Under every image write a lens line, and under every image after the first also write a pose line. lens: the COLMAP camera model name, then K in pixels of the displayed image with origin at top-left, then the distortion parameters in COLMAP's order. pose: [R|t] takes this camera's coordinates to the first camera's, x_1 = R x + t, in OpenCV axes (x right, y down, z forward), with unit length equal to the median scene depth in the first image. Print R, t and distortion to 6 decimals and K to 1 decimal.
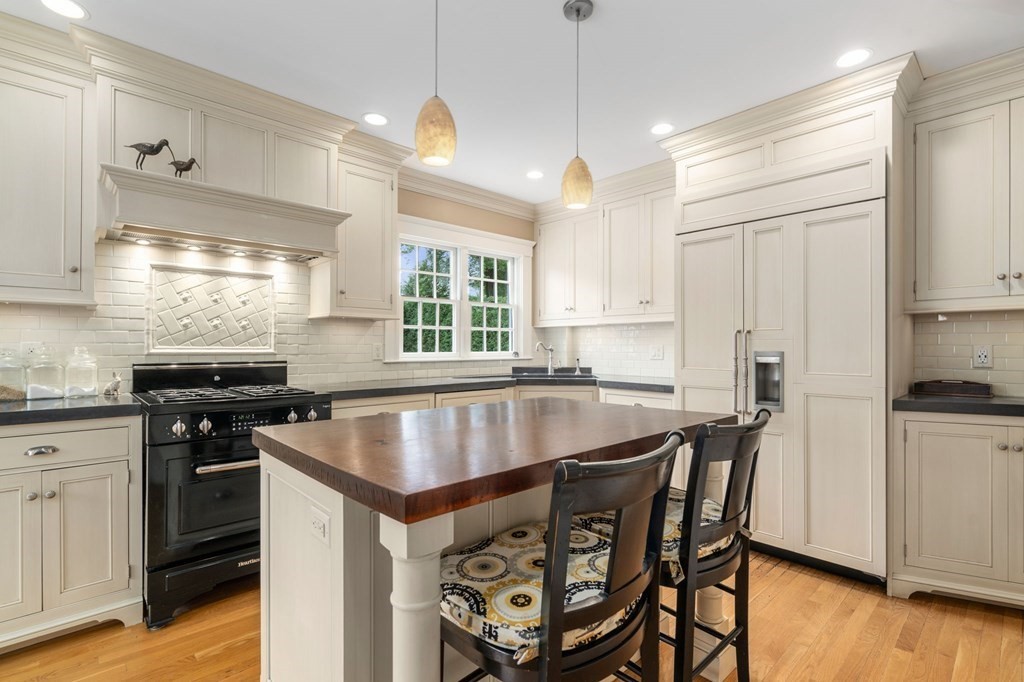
lens RADIAL K [[478.0, 0, 512.0], [0, 478.0, 341.0], [0, 0, 1]] dist [-0.000396, -0.000077]
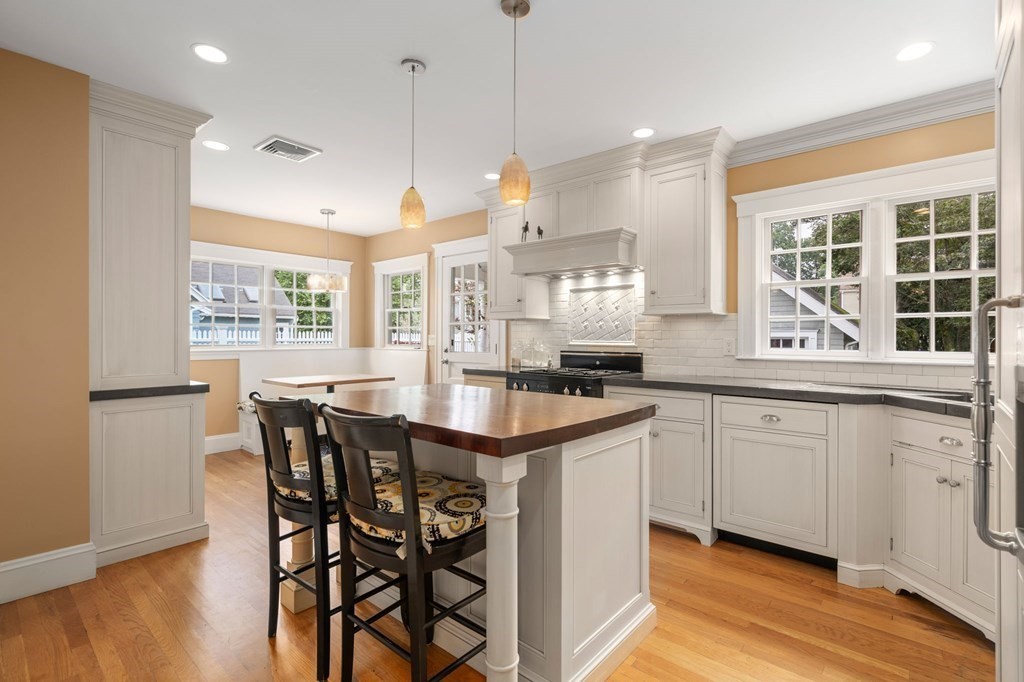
lens RADIAL K [[478.0, 0, 512.0], [0, 478.0, 341.0], [0, 0, 1]] dist [-0.000396, -0.000077]
pose [[0.102352, -0.000114, -0.994748, 0.766363], [0.001412, 0.999999, 0.000030, 0.012337], [0.994747, -0.001408, 0.102352, 0.583974]]
